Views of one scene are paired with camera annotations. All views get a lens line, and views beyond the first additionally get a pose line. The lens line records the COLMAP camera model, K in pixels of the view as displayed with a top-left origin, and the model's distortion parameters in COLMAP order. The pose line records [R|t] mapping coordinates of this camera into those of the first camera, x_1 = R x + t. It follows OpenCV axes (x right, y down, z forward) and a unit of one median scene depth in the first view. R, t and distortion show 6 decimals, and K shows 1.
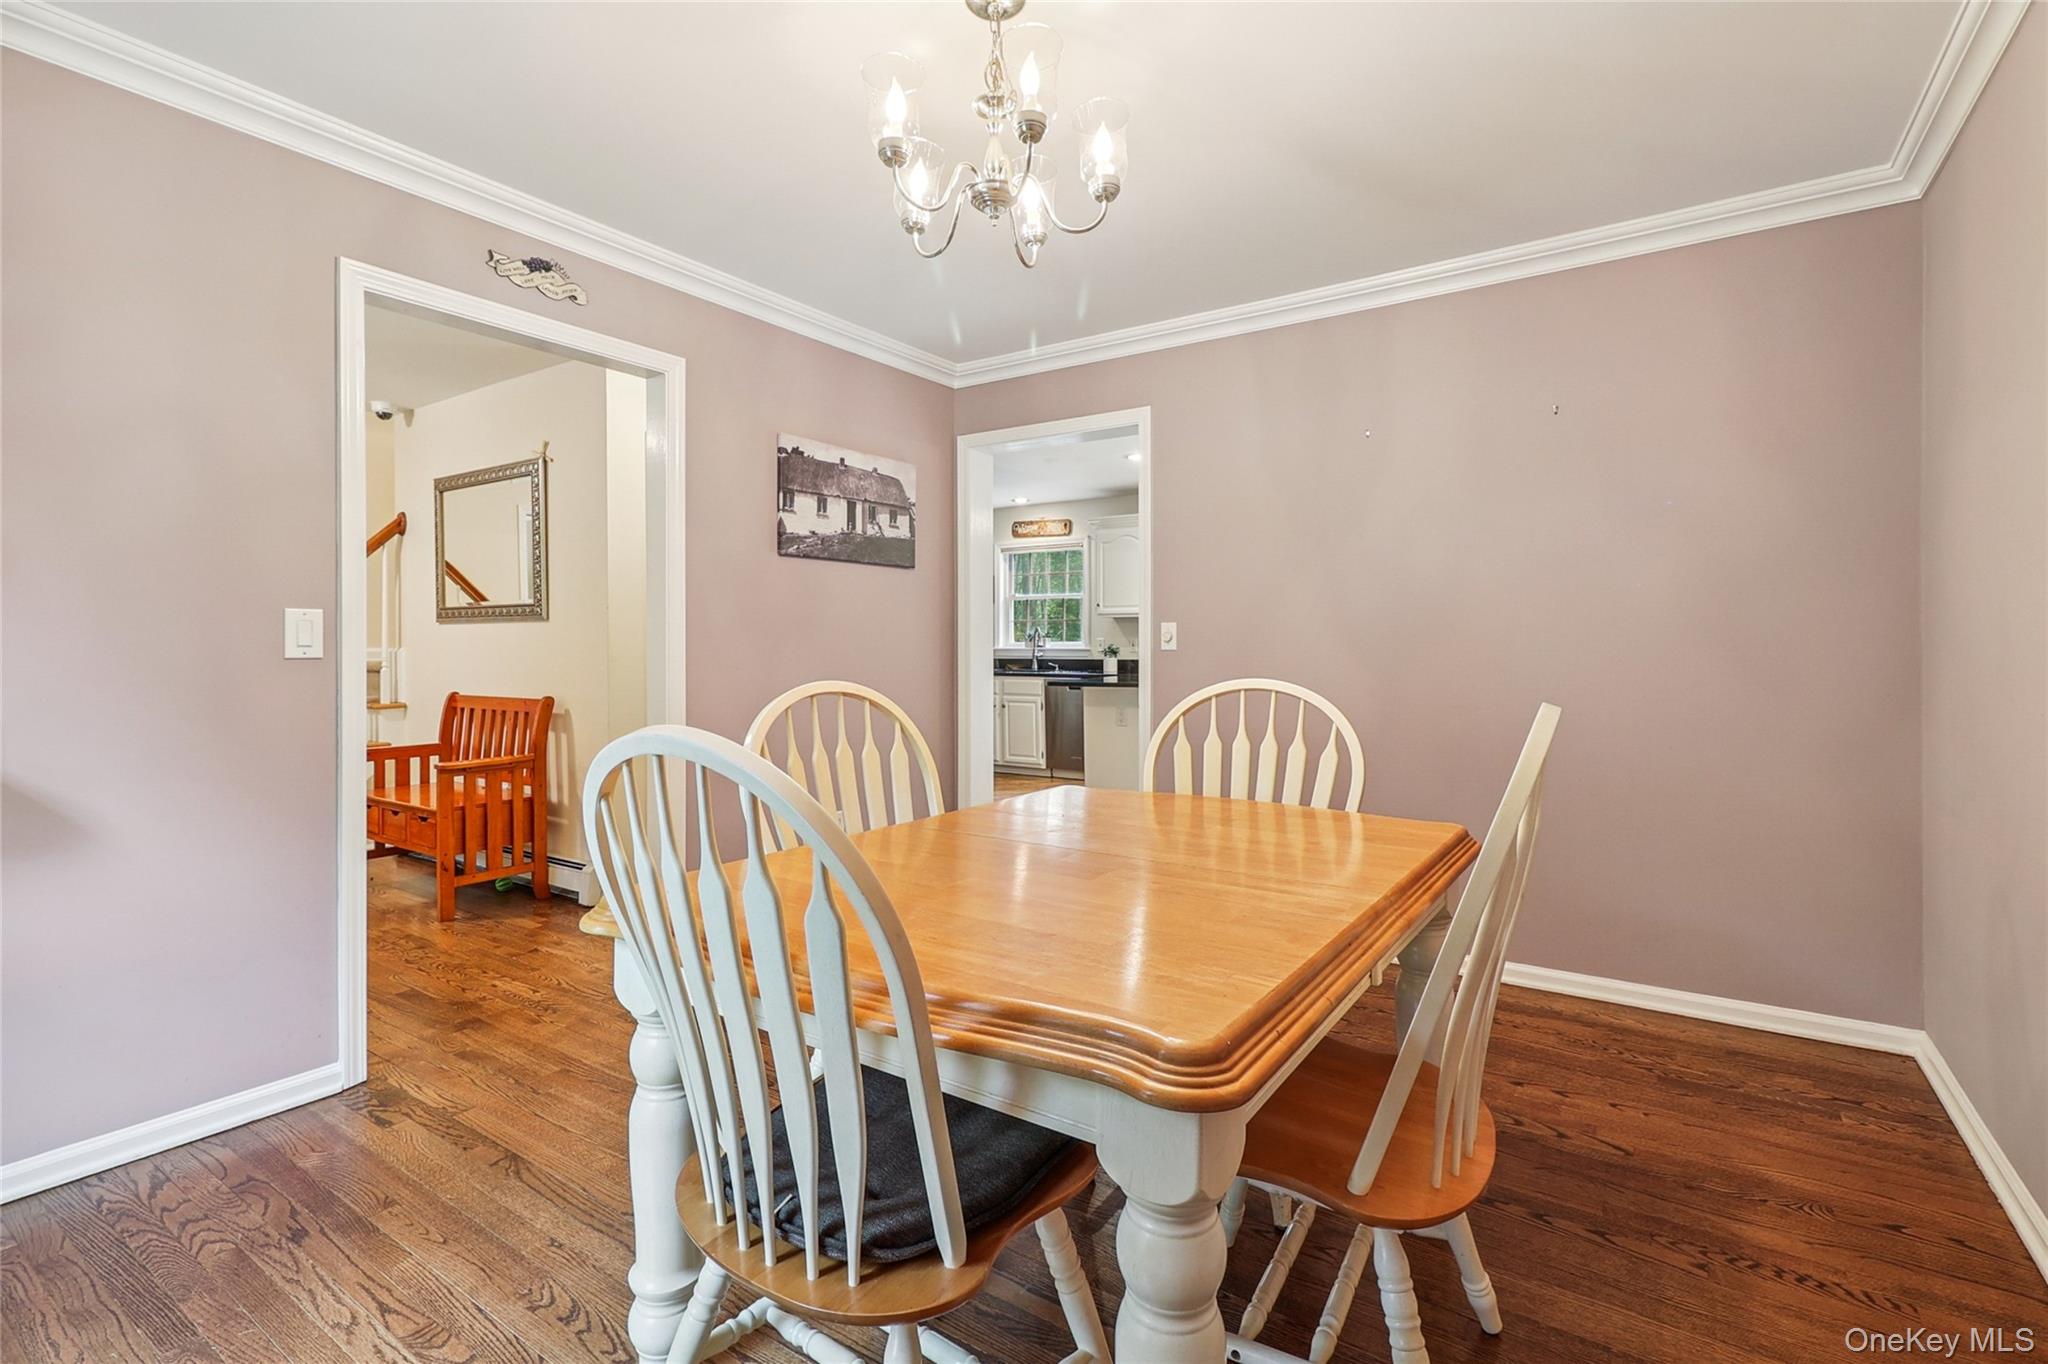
lens RADIAL K [[941.3, 0, 1032.6], [0, 941.3, 643.3], [0, 0, 1]] dist [0.002429, -0.000451]
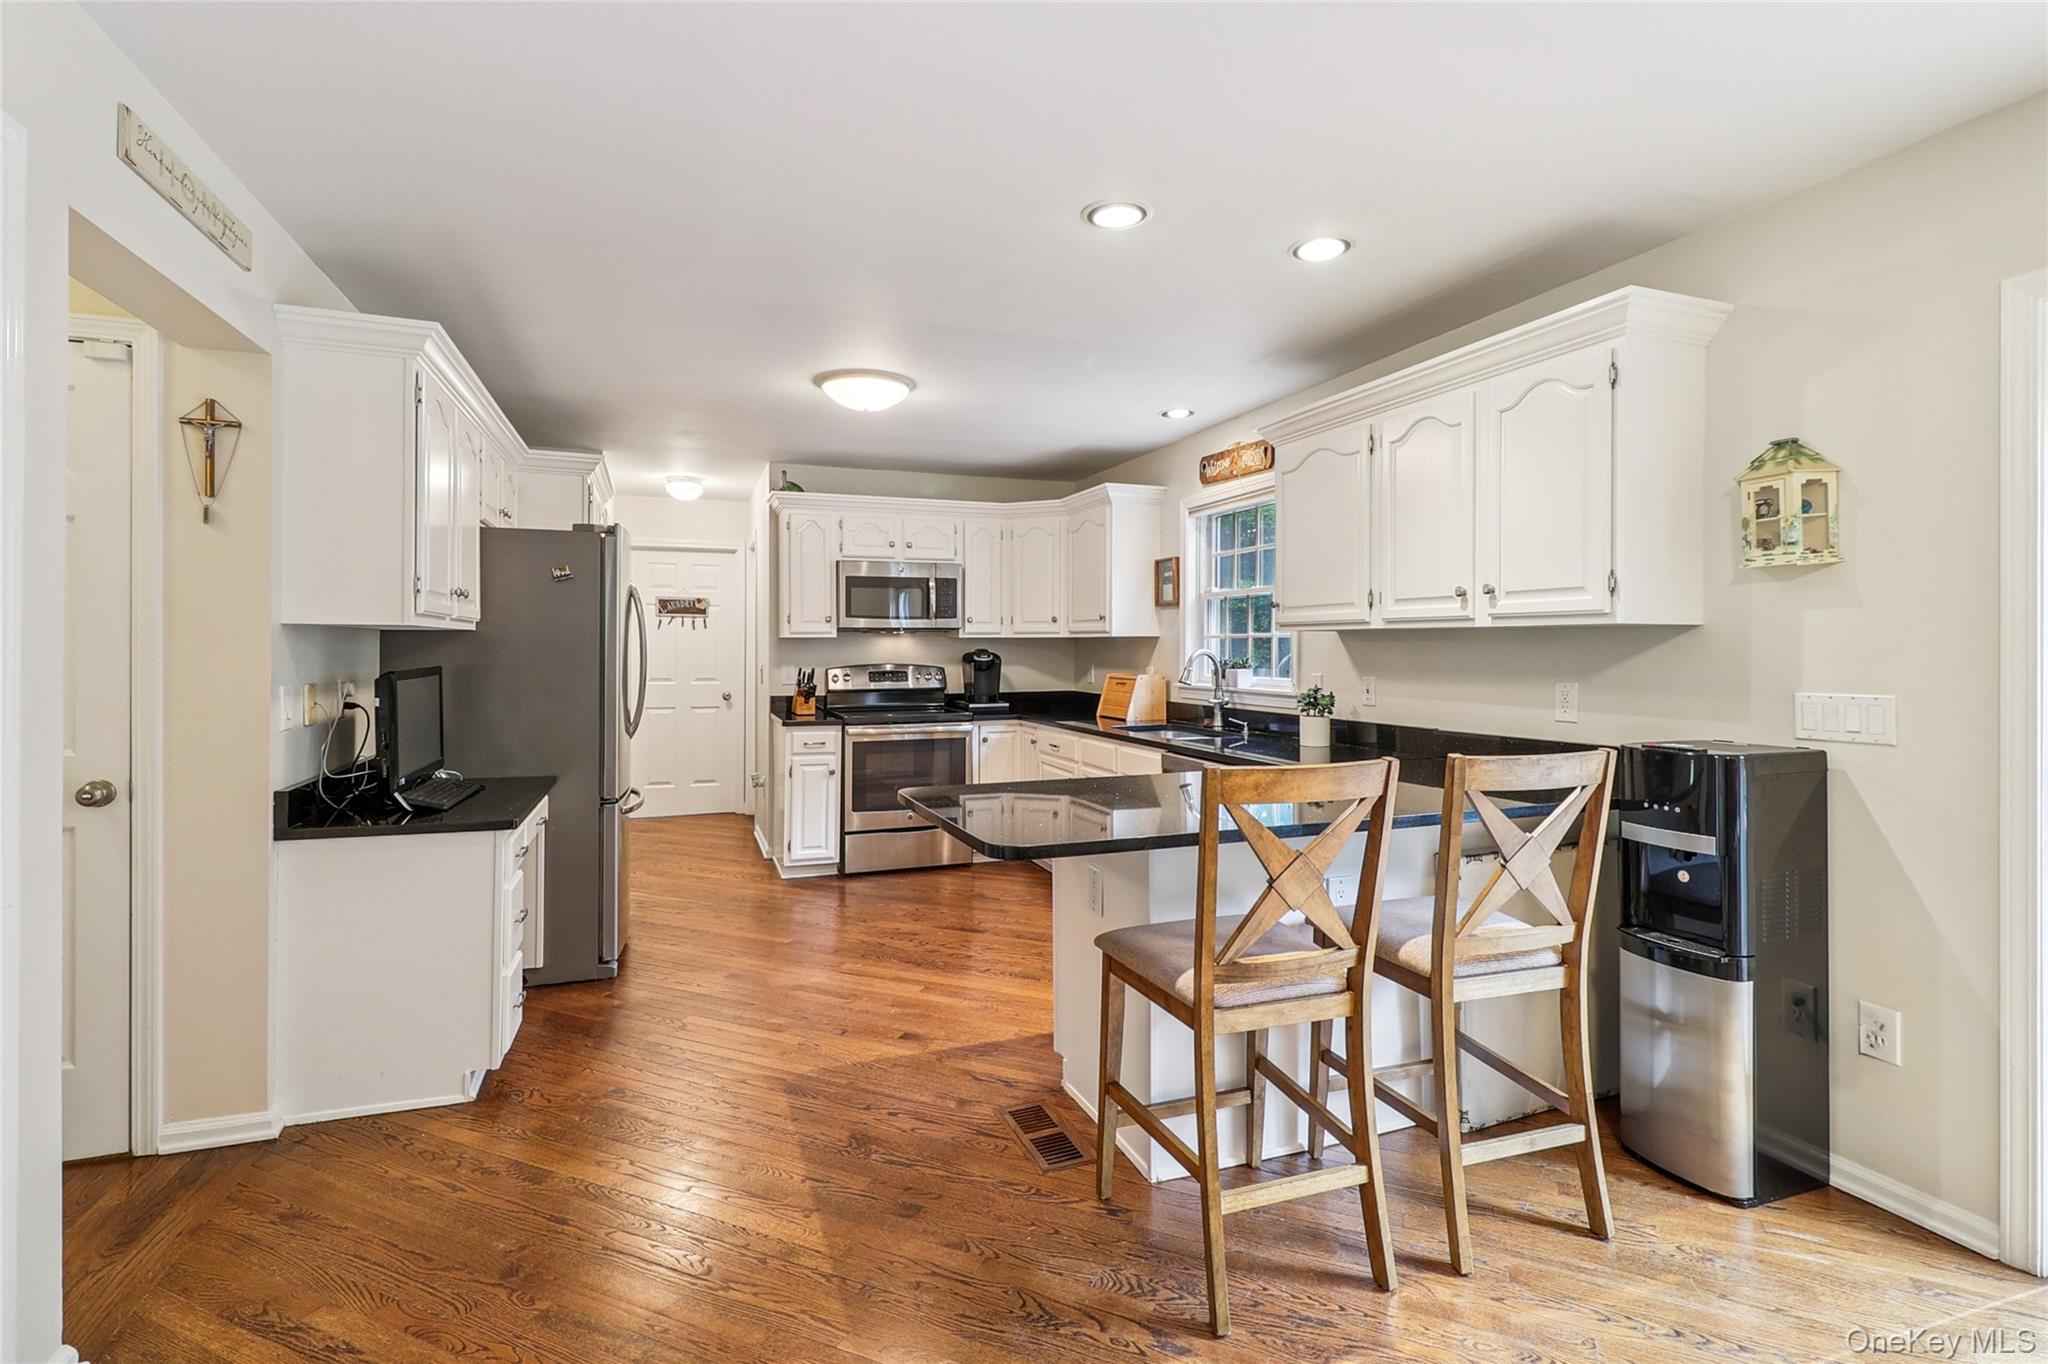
lens RADIAL K [[941.3, 0, 1032.6], [0, 941.3, 643.3], [0, 0, 1]] dist [0.002429, -0.000451]
pose [[0.818240, -0.003053, -0.574869, 0.224626], [-0.000771, 0.999979, -0.006408, -0.016824], [0.574876, 0.005687, 0.818221, 0.505461]]
